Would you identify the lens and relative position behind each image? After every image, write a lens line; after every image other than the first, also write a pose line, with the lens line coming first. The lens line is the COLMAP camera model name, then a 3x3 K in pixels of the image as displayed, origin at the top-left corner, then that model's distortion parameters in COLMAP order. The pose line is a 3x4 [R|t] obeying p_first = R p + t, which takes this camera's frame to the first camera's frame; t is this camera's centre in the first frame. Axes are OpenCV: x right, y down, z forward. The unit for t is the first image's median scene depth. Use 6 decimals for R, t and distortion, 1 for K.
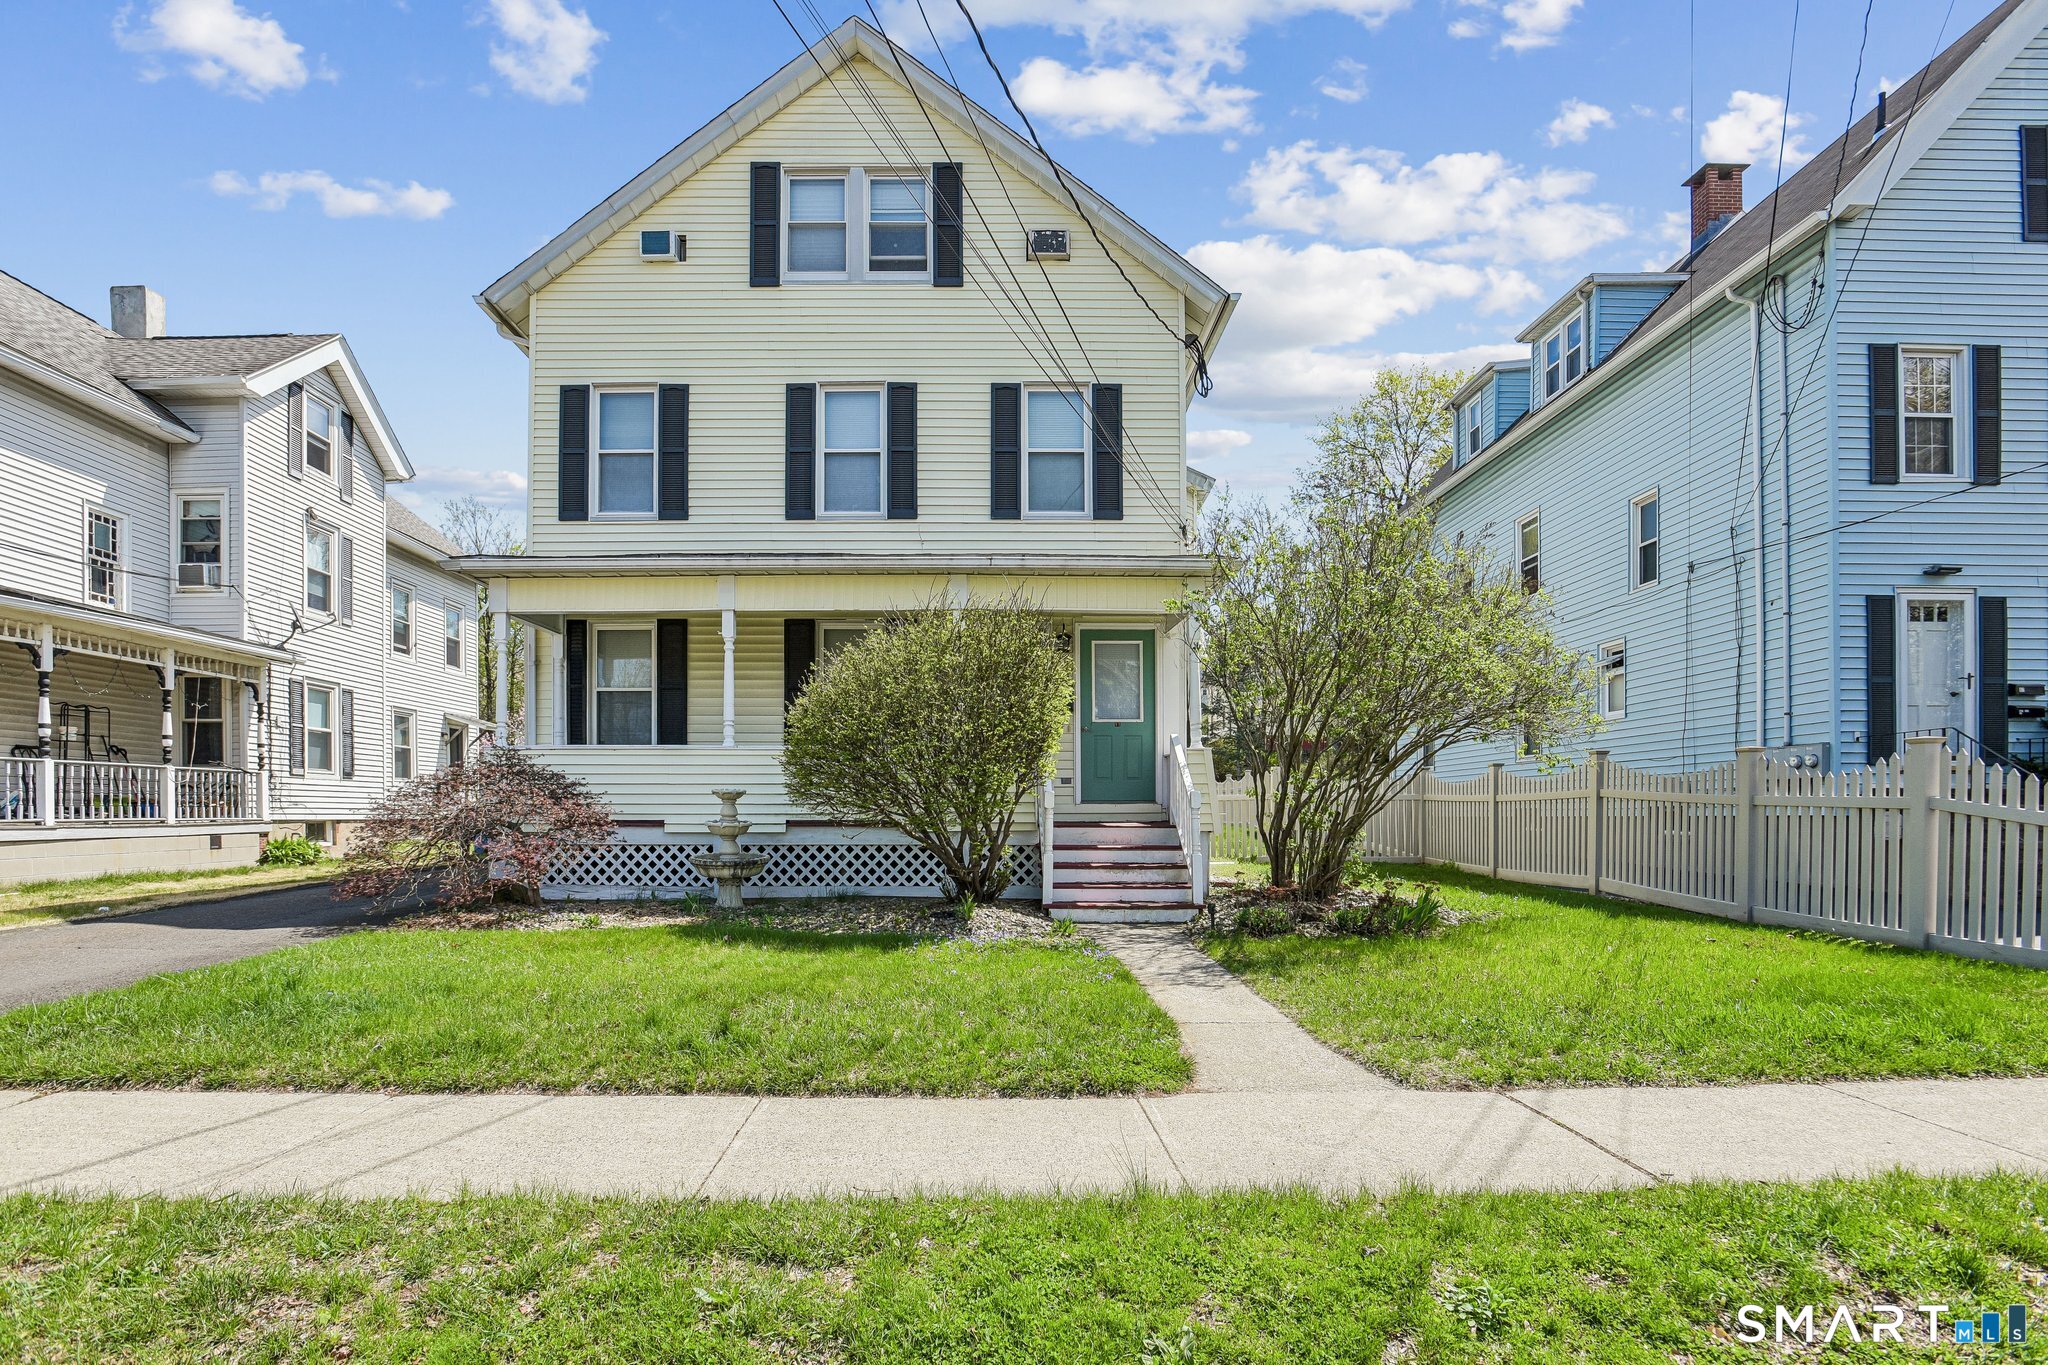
lens RADIAL K [[1024.4, 0, 985.2], [0, 1024.4, 816.2], [0, 0, 1]] dist [0.002834, 0.003316]
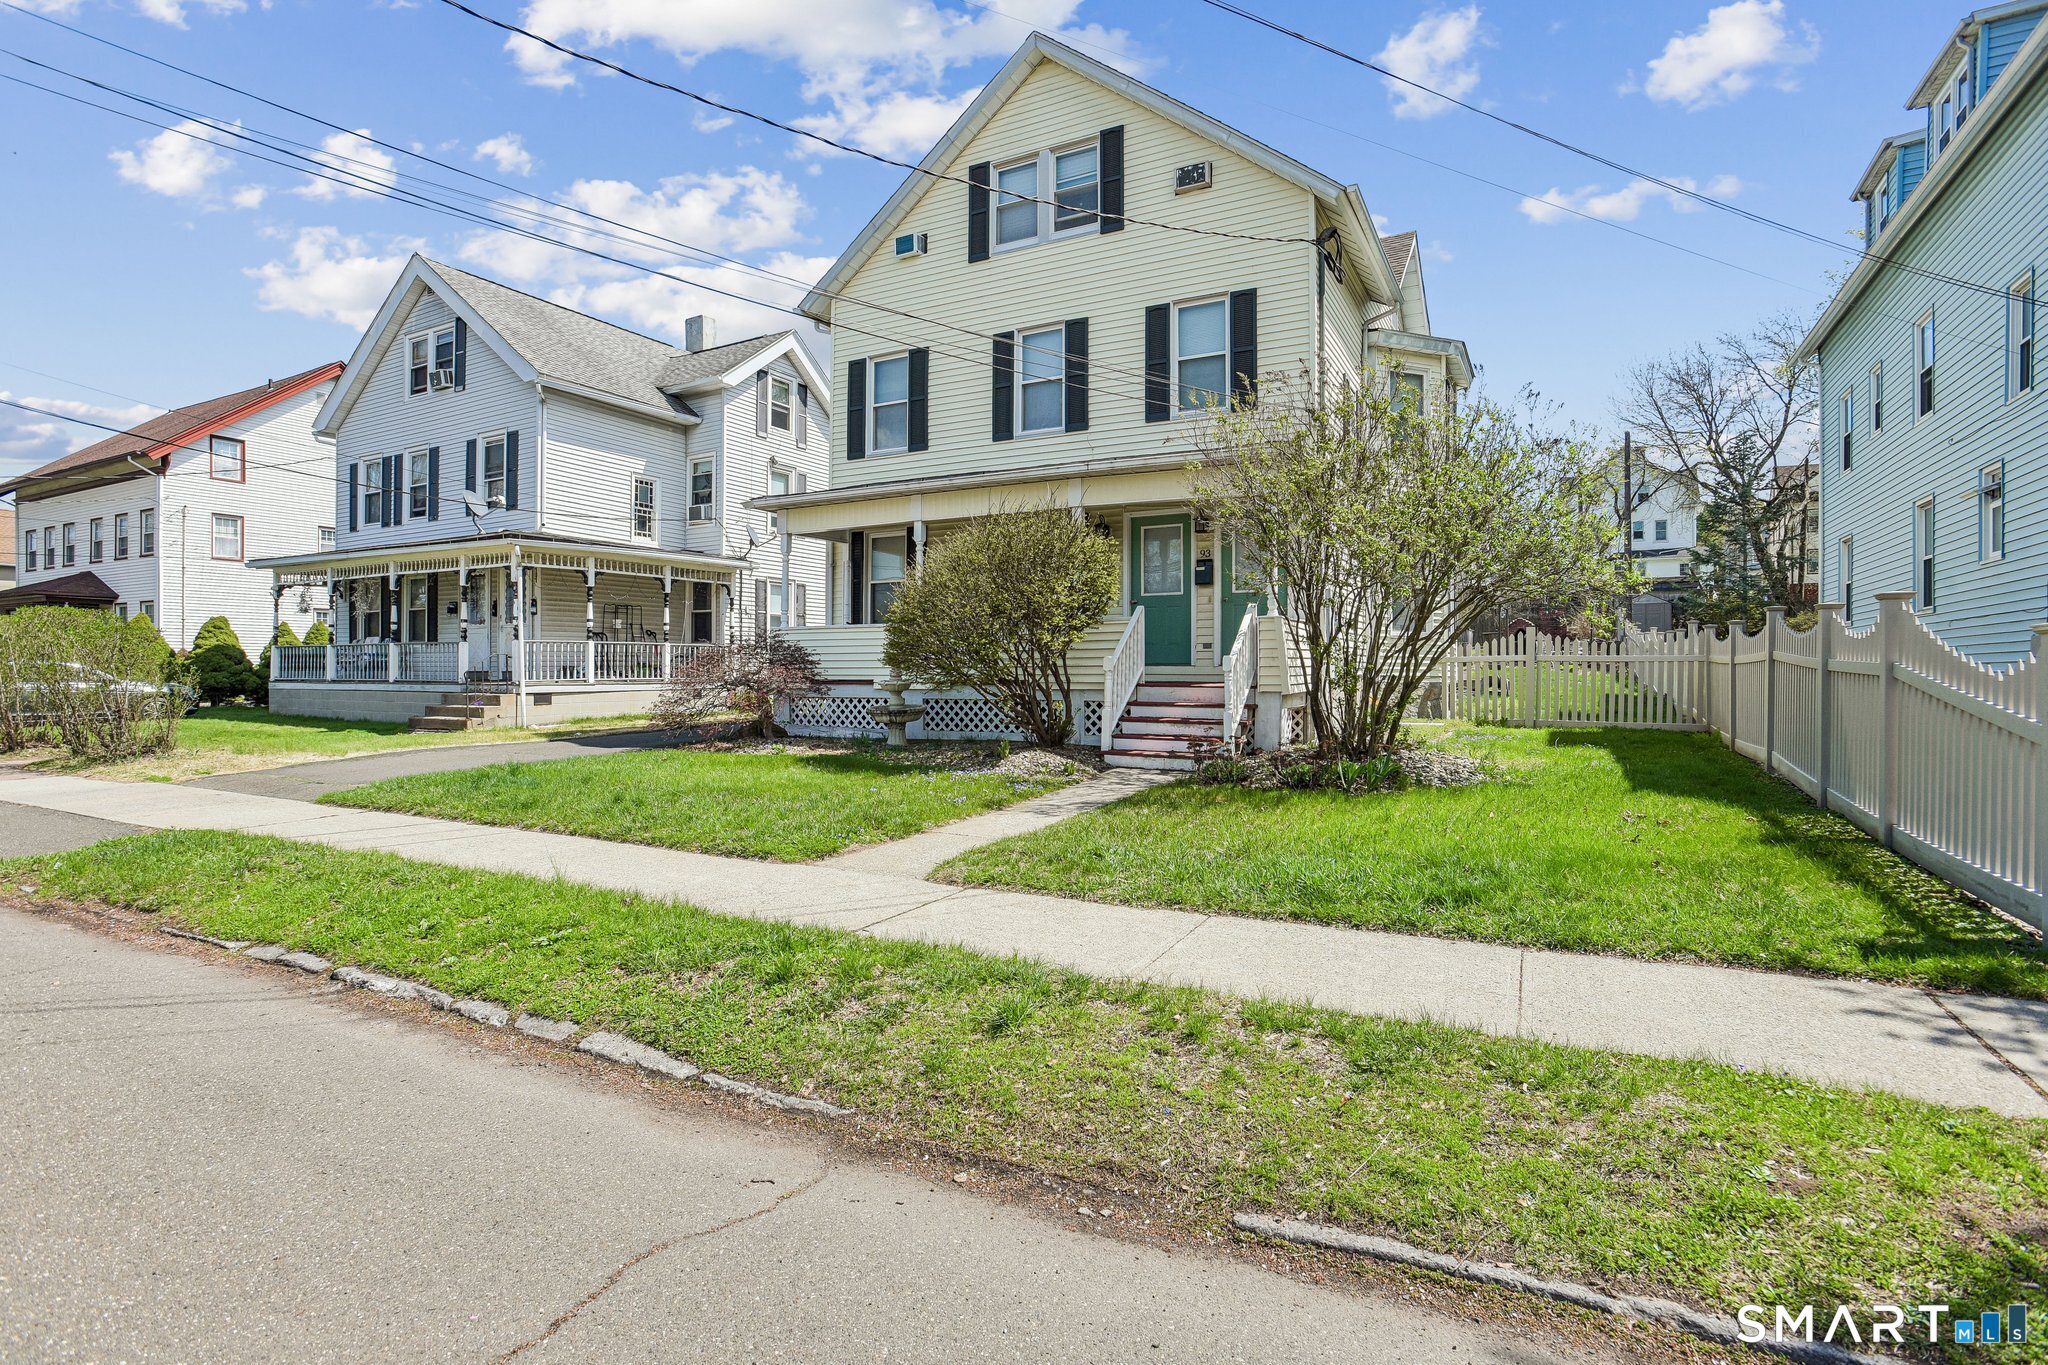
lens RADIAL K [[990.0, 0, 1025.4], [0, 990.0, 673.6], [0, 0, 1]] dist [-0.004318, -0.001524]
pose [[0.888170, 0.000965, -0.459514, 0.400366], [-0.003034, 0.999988, -0.003764, 0.000019], [0.459505, 0.004737, 0.888162, -0.060561]]
